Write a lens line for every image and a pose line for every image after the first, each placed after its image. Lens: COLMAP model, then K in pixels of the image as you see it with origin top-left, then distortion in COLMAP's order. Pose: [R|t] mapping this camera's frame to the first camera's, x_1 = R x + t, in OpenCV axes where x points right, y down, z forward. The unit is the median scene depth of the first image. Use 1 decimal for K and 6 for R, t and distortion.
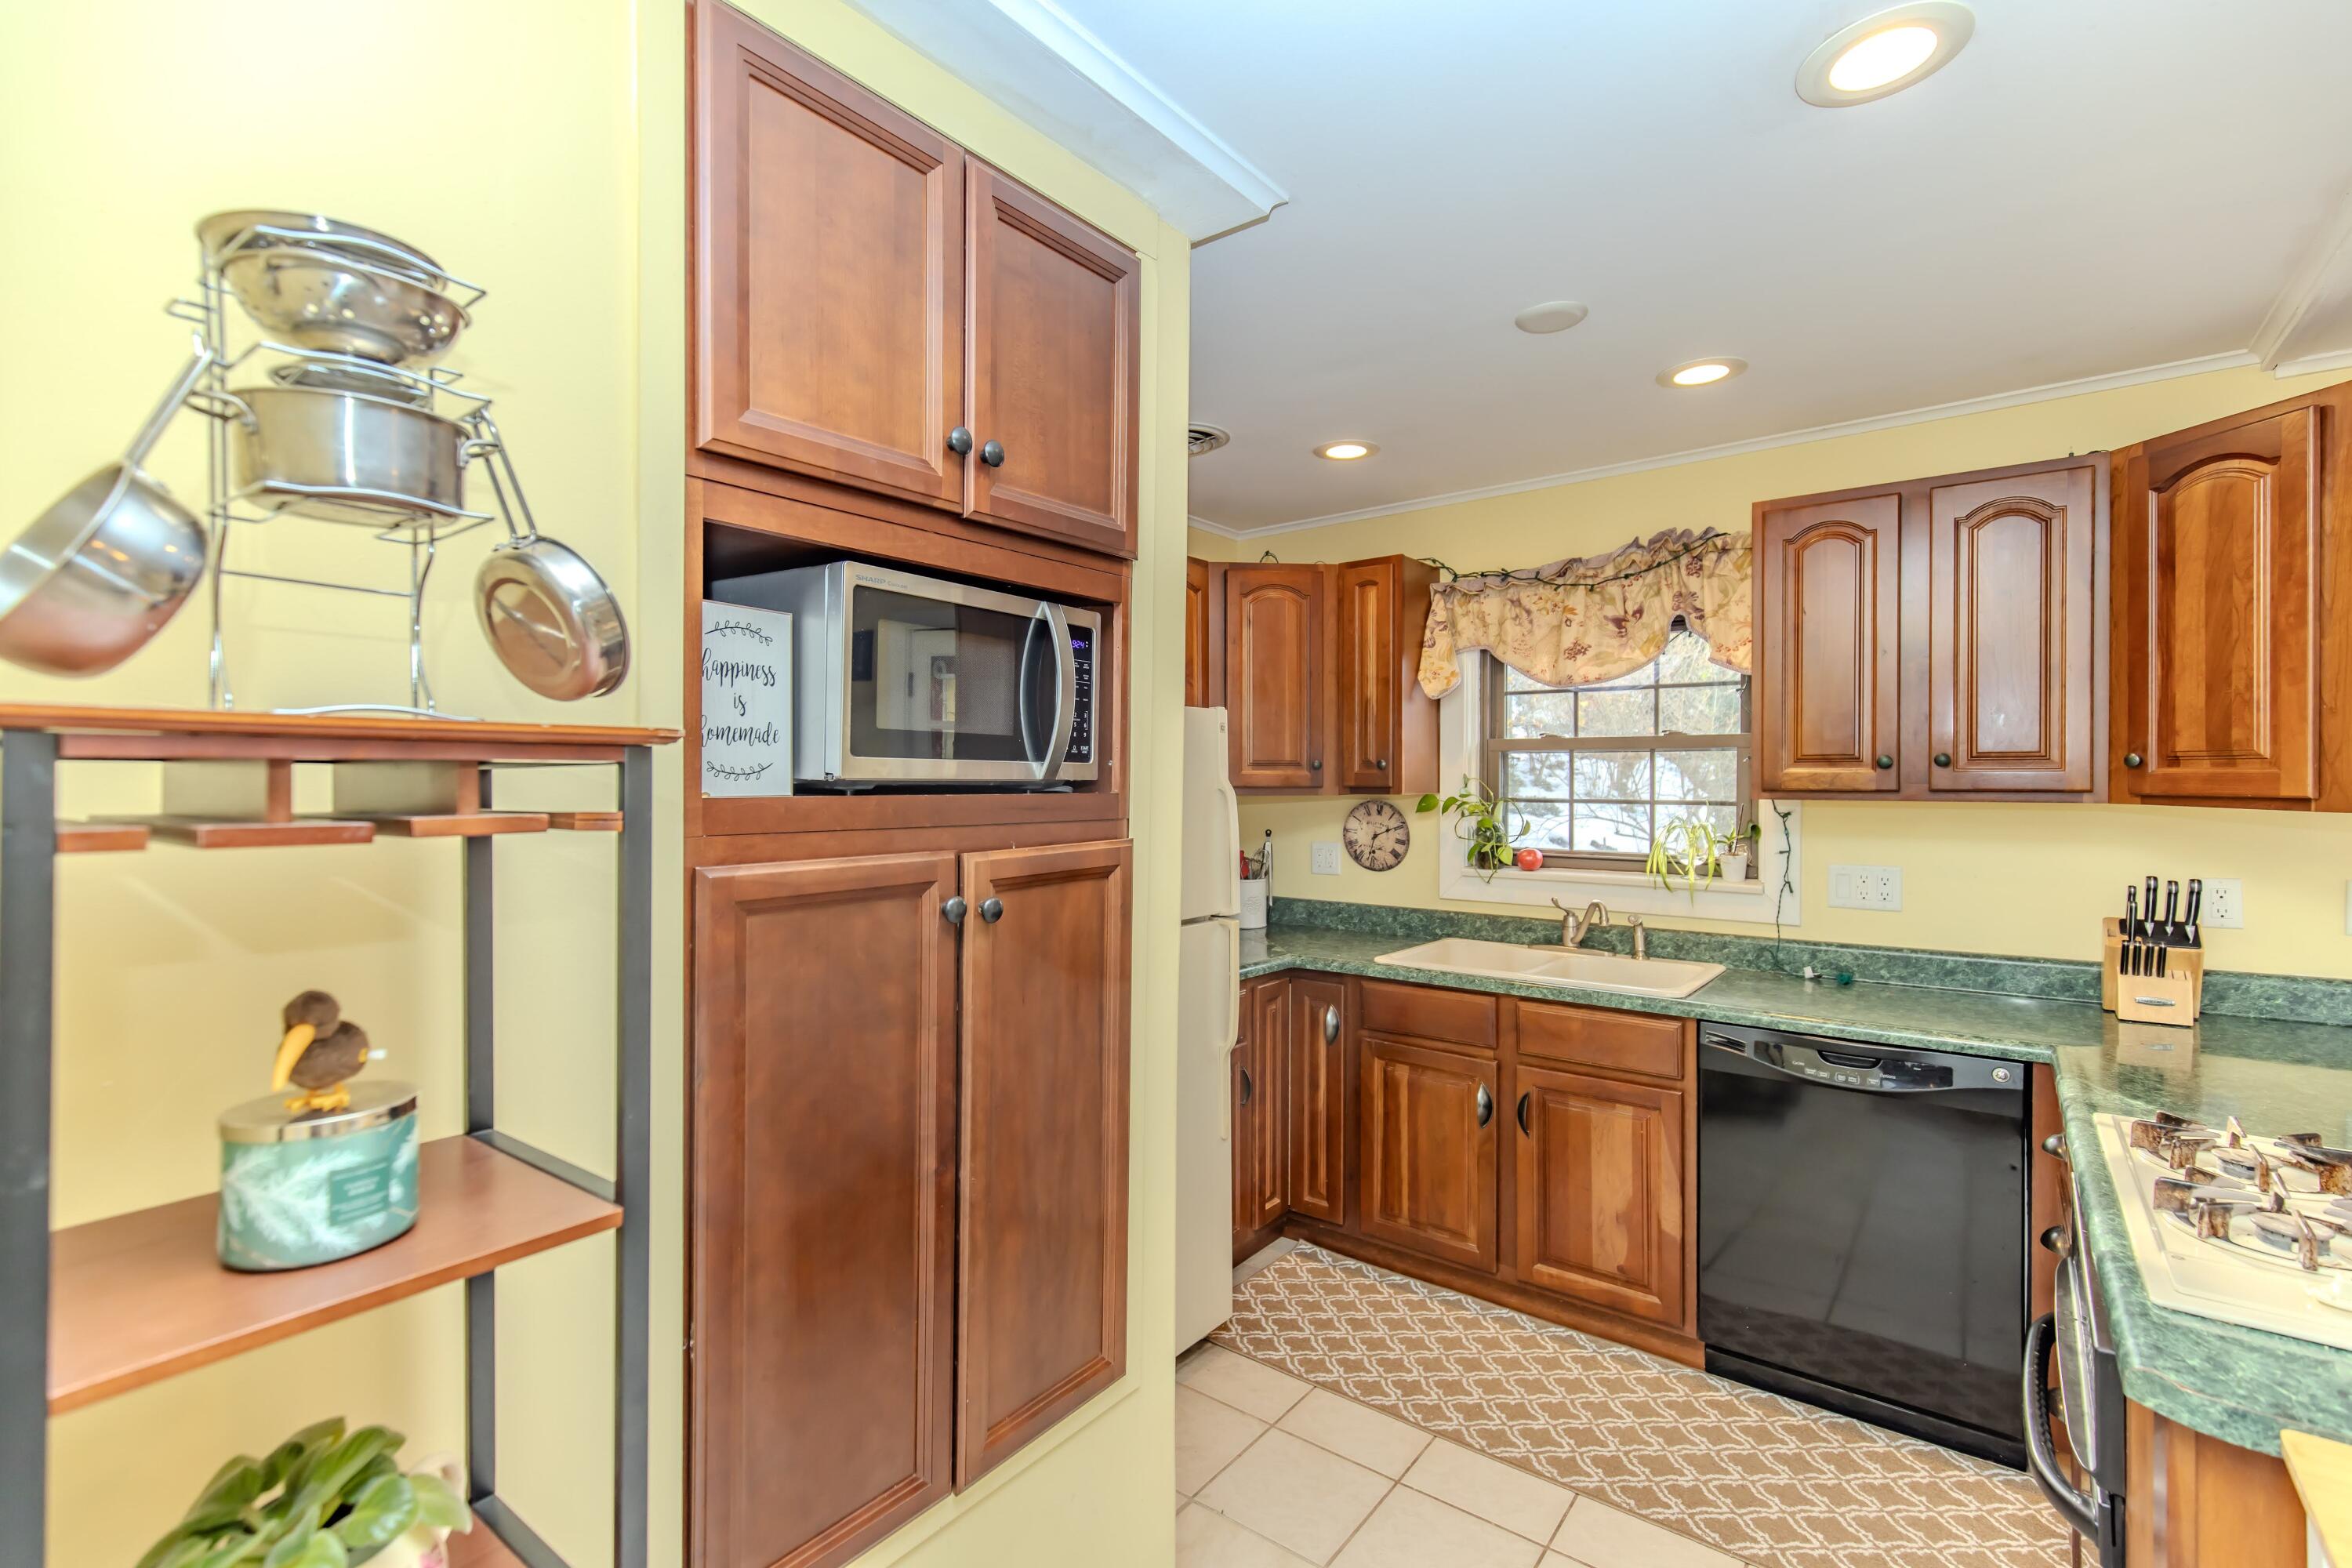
lens RADIAL K [[1050.0, 0, 1169.7], [0, 1050.0, 784.6], [0, 0, 1]] dist [0.007779, -0.001610]
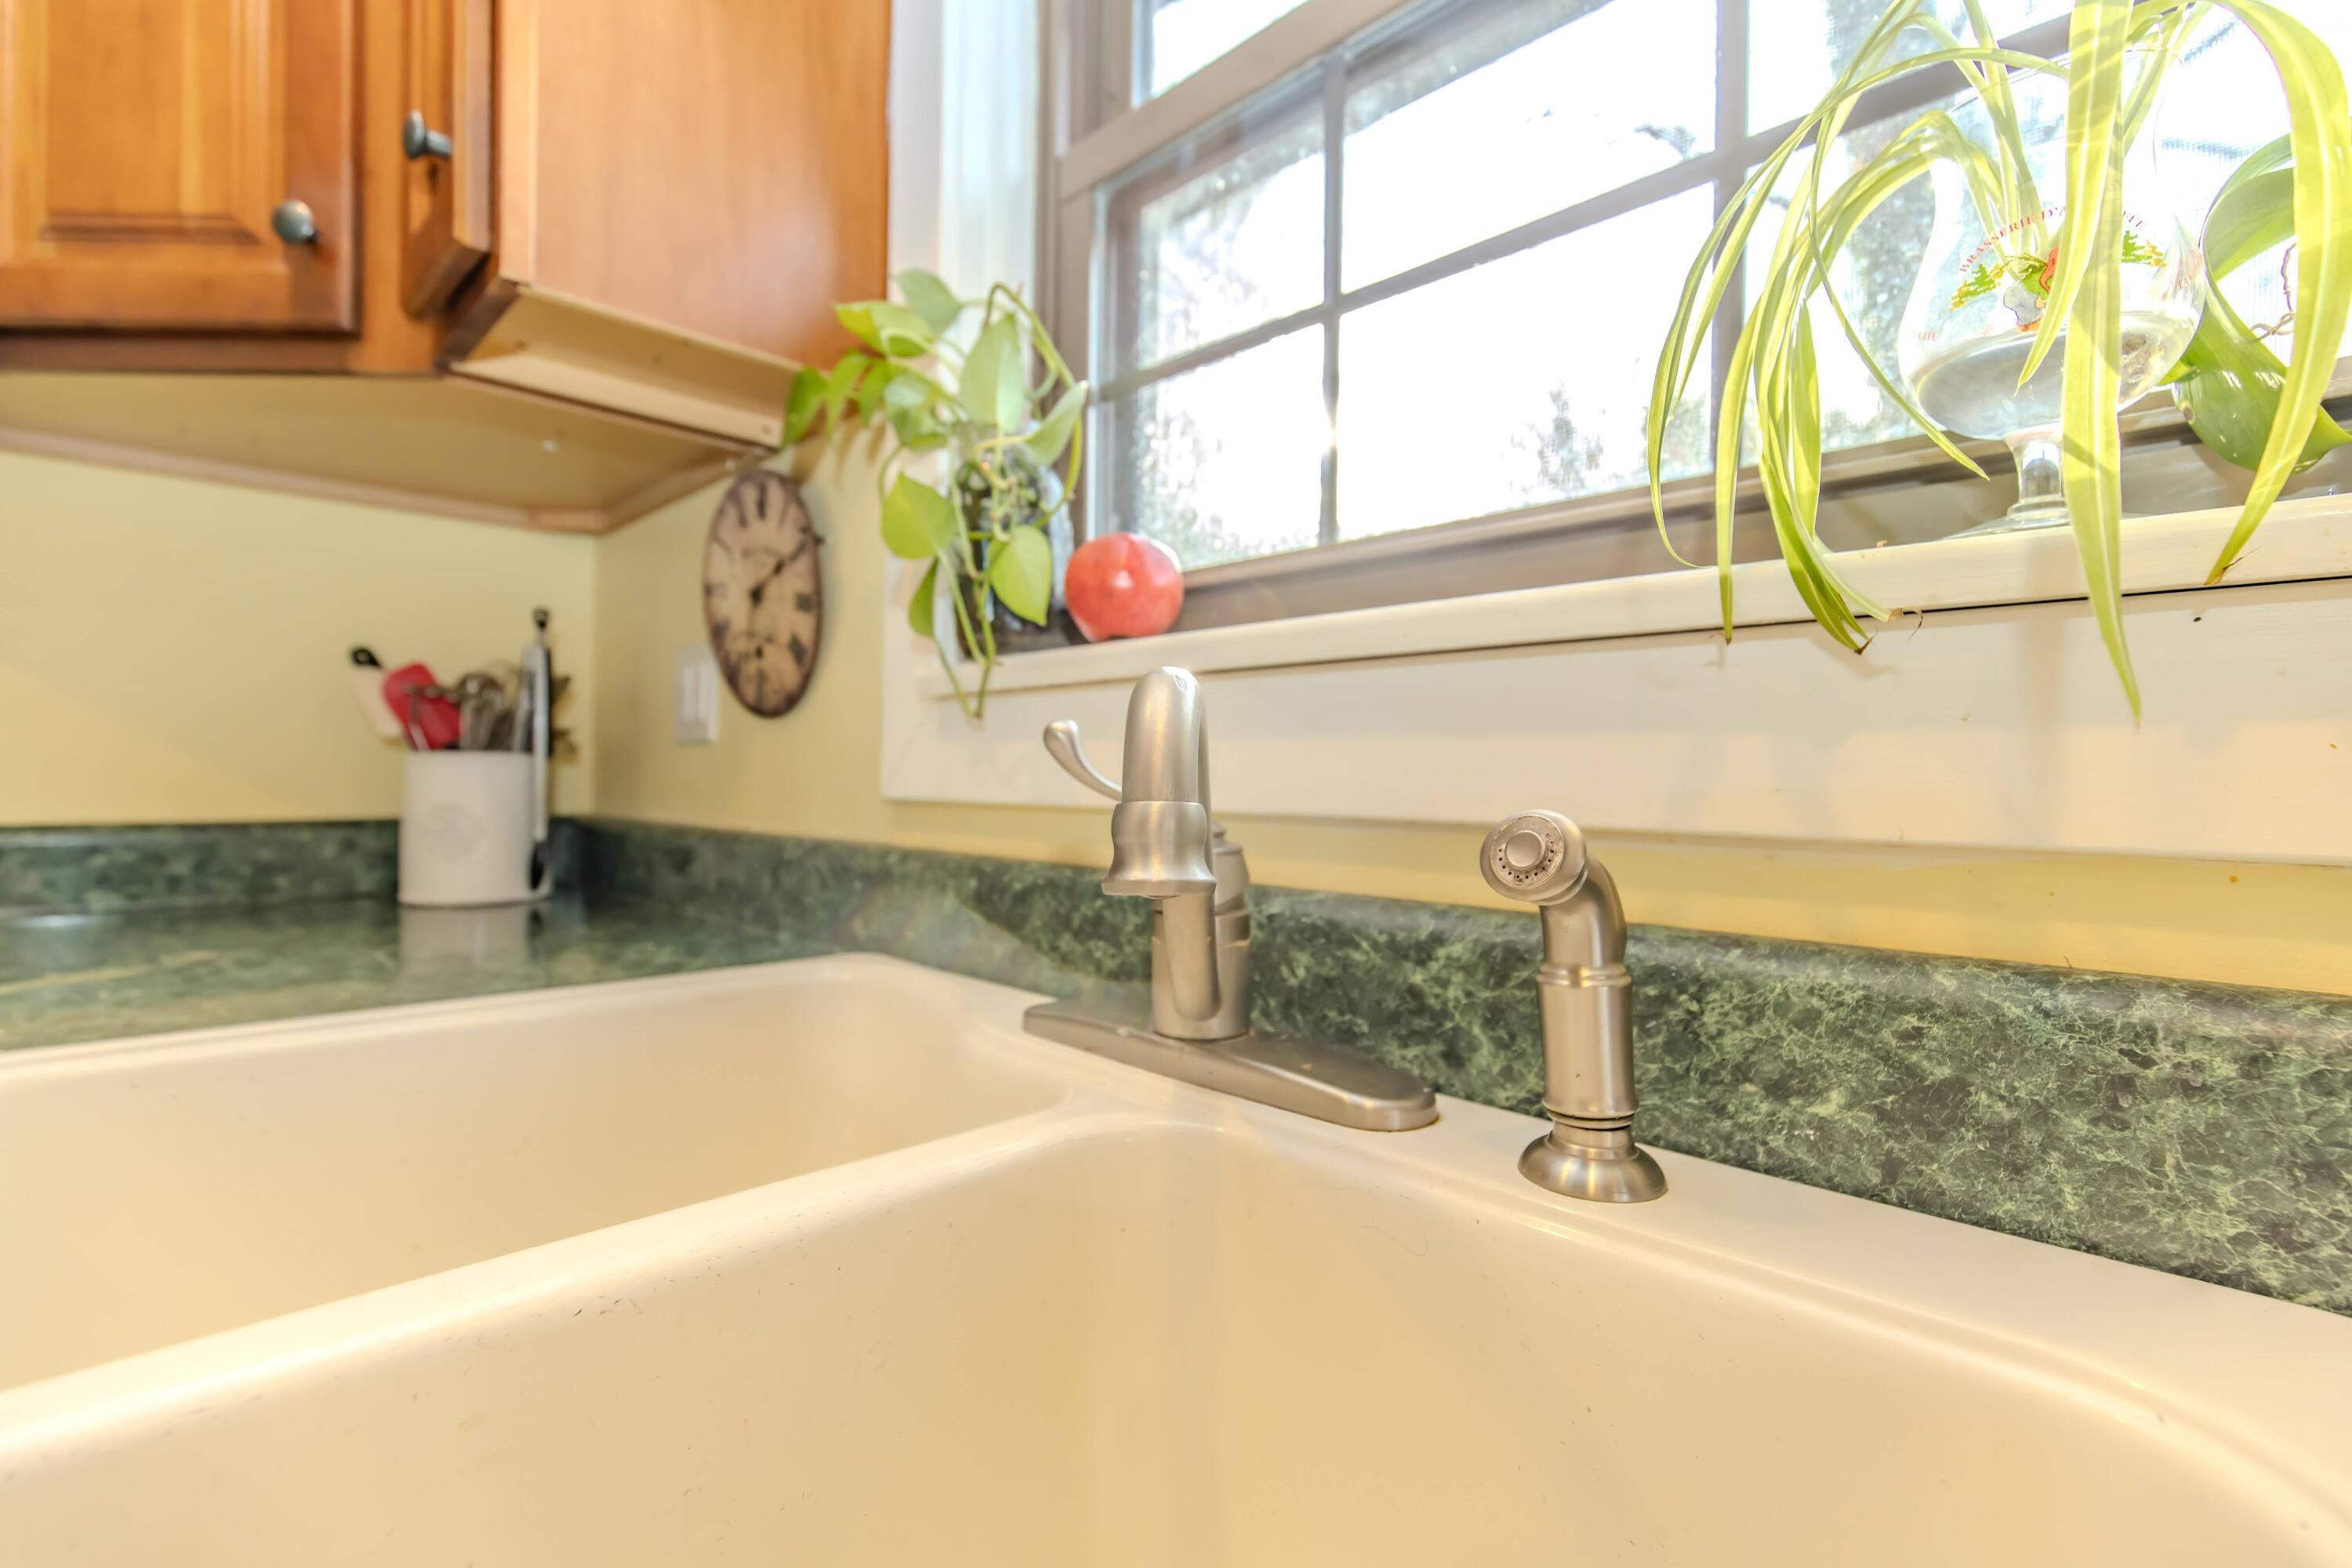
lens RADIAL K [[1047.7, 0, 1172.1], [0, 1047.7, 783.3], [0, 0, 1]] dist [0.007797, -0.001469]
pose [[0.994078, 0.016625, -0.107389, 0.542930], [-0.016855, 0.999857, -0.001240, 0.157892], [0.107353, 0.003043, 0.994216, 1.151234]]
